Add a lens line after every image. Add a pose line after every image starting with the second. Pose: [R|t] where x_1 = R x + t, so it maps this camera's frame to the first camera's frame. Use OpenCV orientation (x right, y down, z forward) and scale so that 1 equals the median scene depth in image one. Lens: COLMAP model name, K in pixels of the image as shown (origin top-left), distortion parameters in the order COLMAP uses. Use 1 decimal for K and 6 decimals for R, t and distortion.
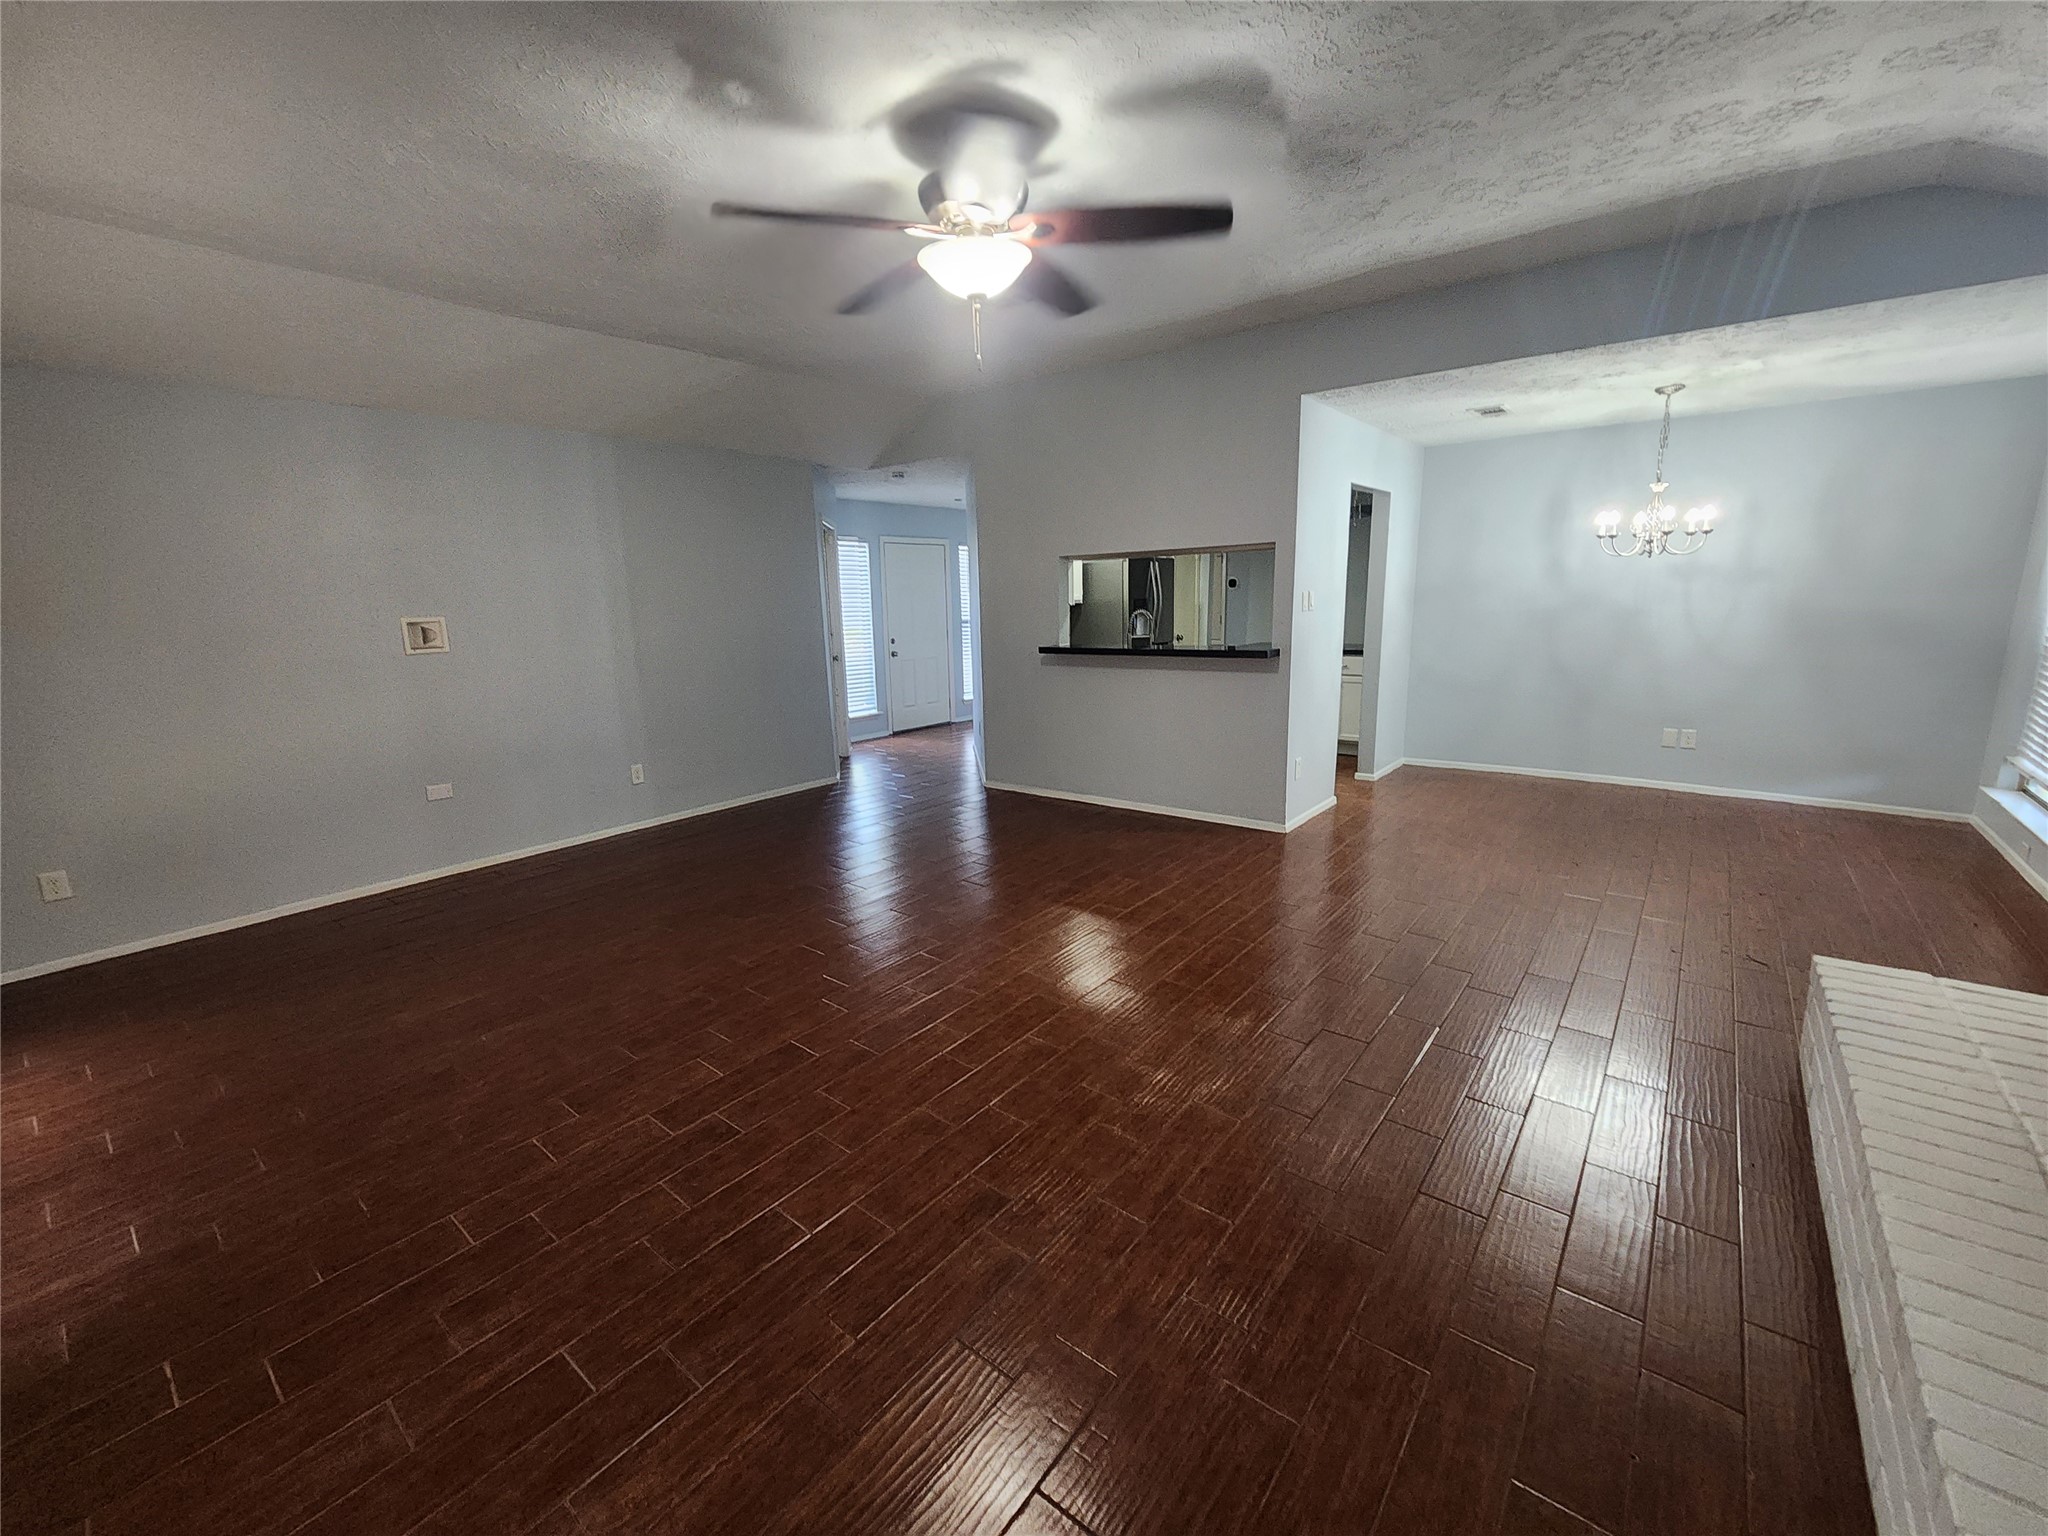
lens RADIAL K [[841.8, 0, 1011.4], [0, 841.8, 764.1], [0, 0, 1]] dist [-0.000814, 0.000610]
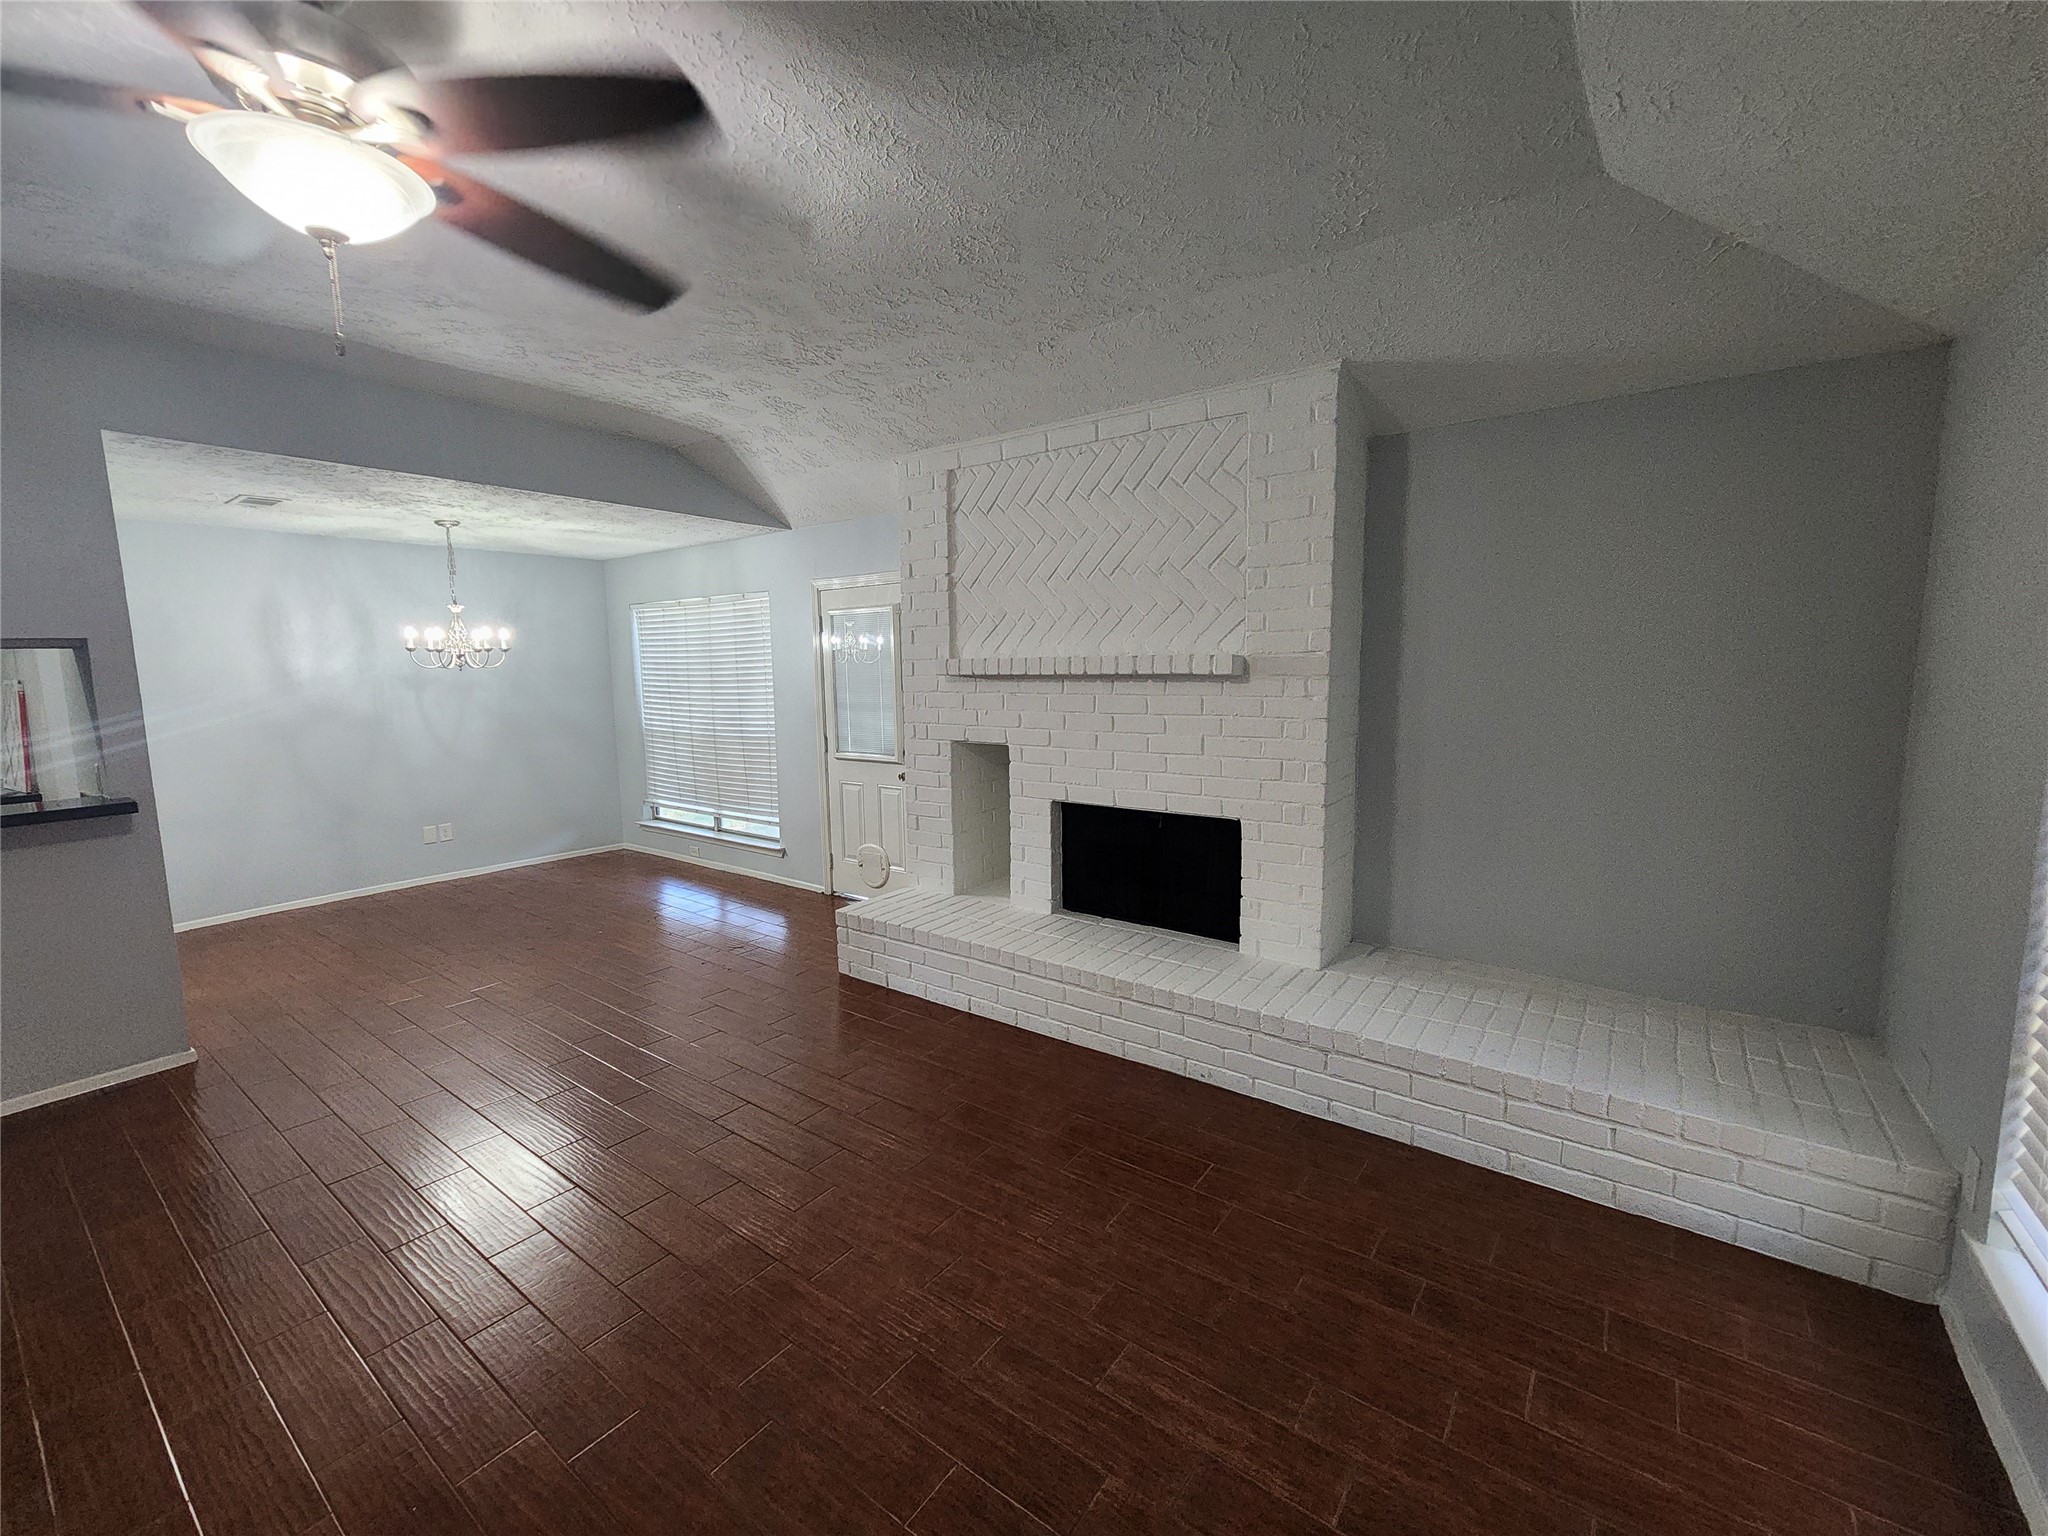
lens RADIAL K [[841.8, 0, 1020.7], [0, 841.8, 768.7], [0, 0, 1]] dist [-0.000814, 0.000610]
pose [[-0.049481, -0.101889, 0.993564, -0.400338], [0.219356, 0.969386, 0.110334, -0.085581], [-0.974389, 0.223403, -0.025616, 0.359517]]
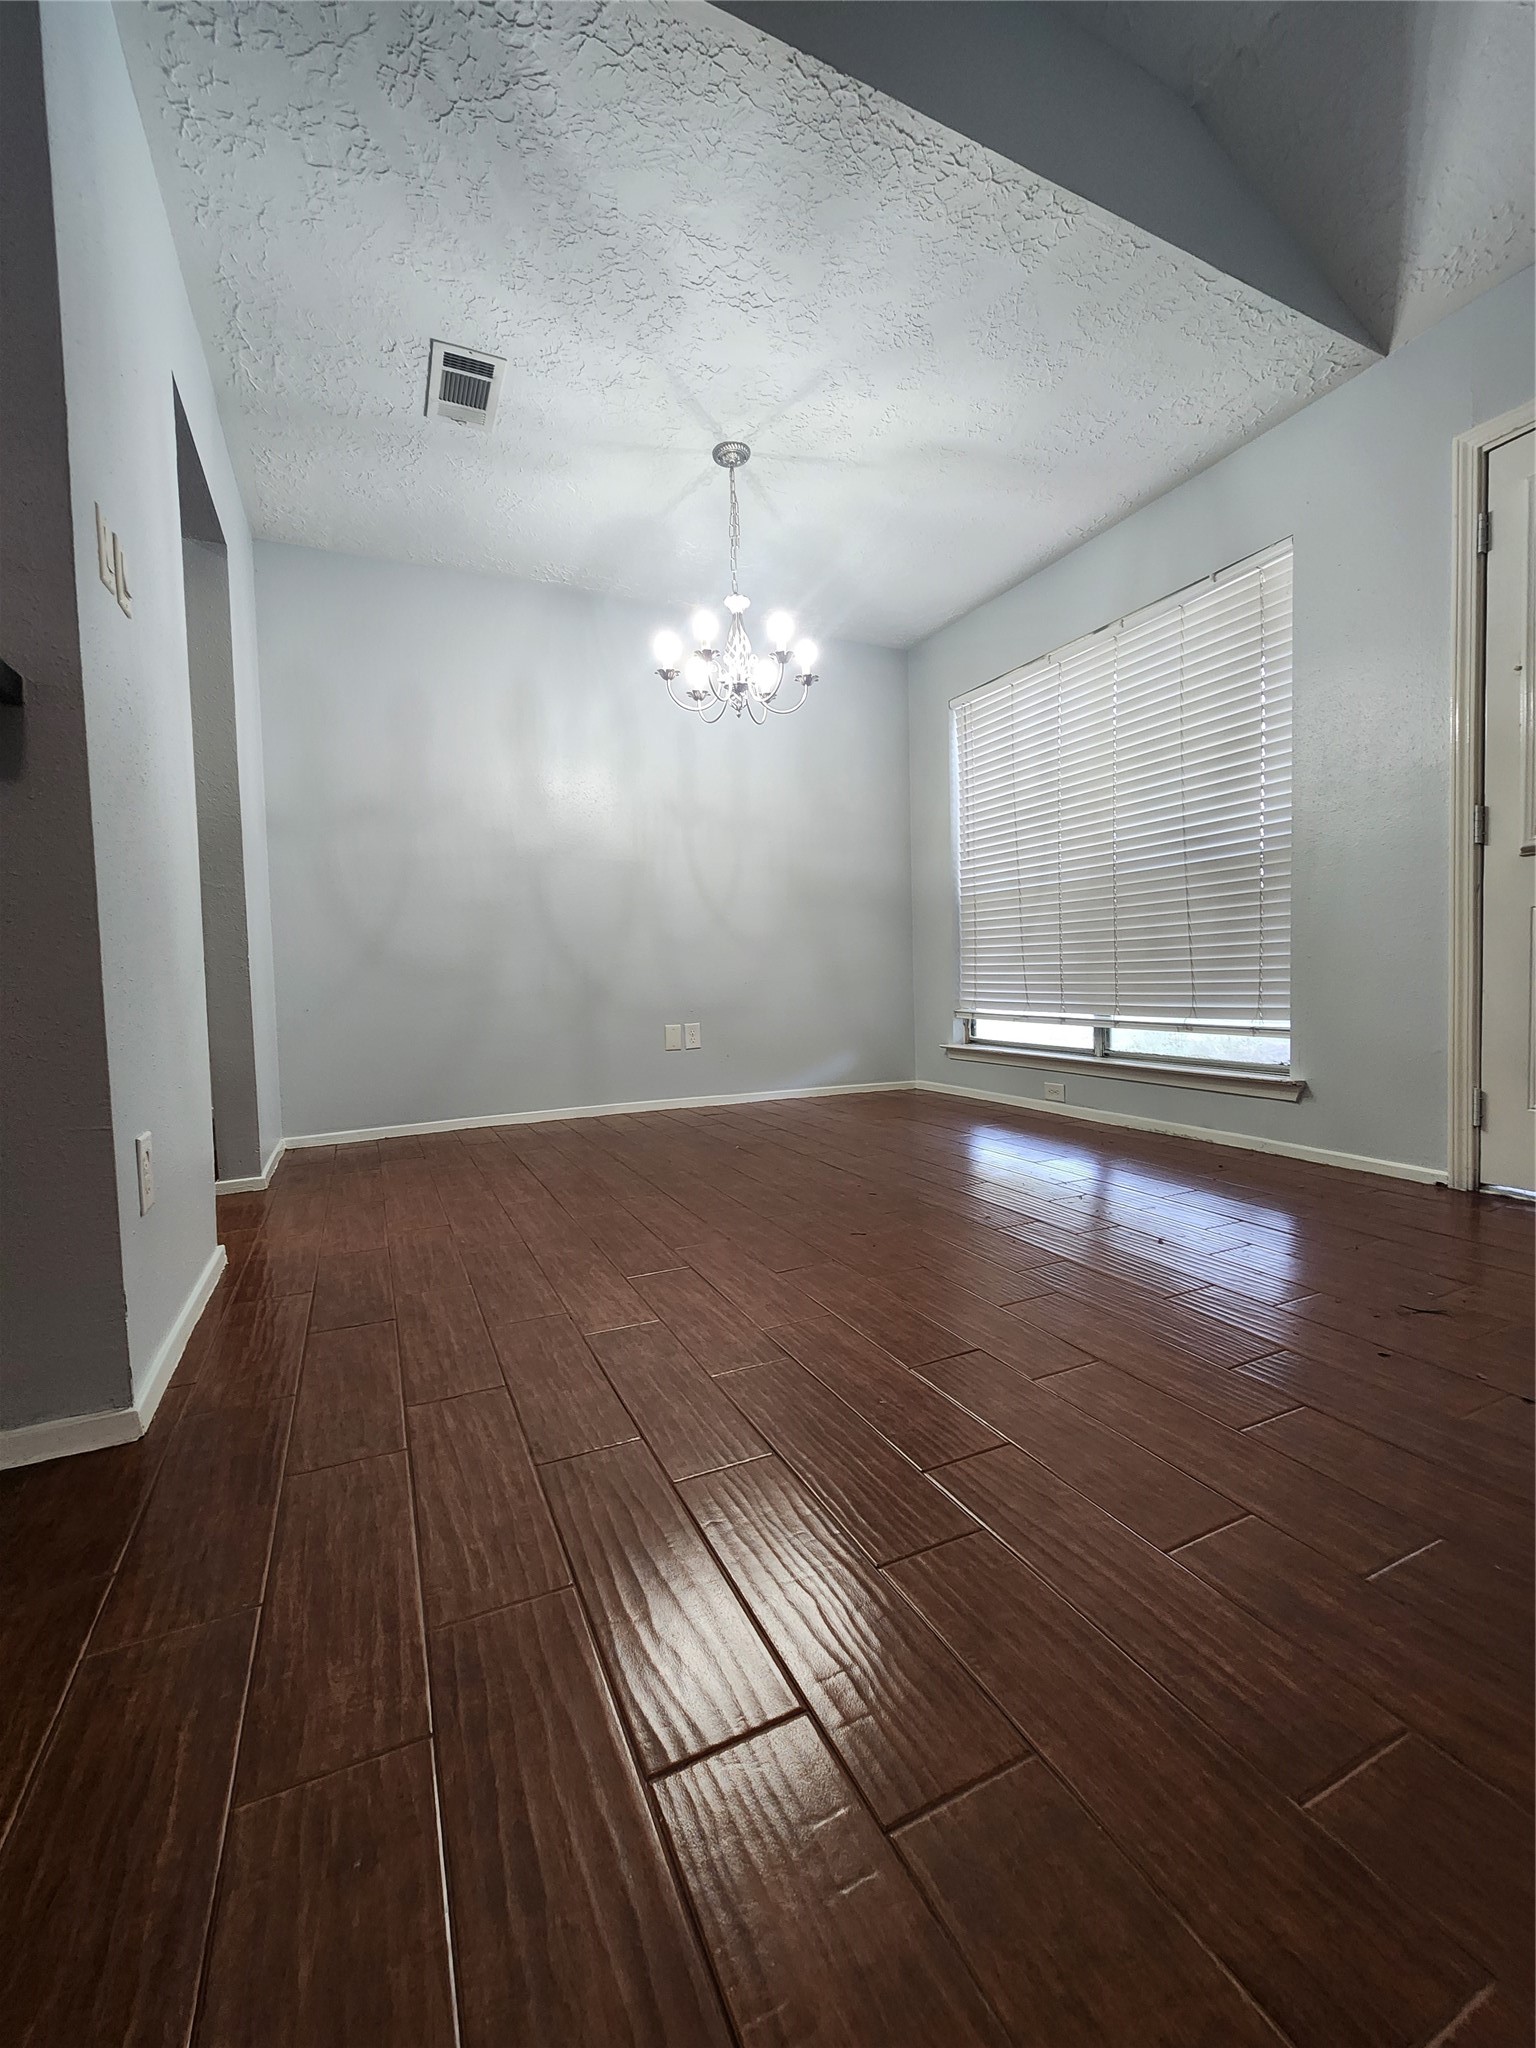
lens RADIAL K [[841.8, 0, 762.2], [0, 841.8, 1010.8], [0, 0, 1]] dist [-0.000814, 0.000610]
pose [[0.432784, -0.032586, 0.900908, 0.206345], [0.200857, 0.977712, -0.061125, 0.007901], [-0.878837, 0.207408, 0.429683, 0.795862]]
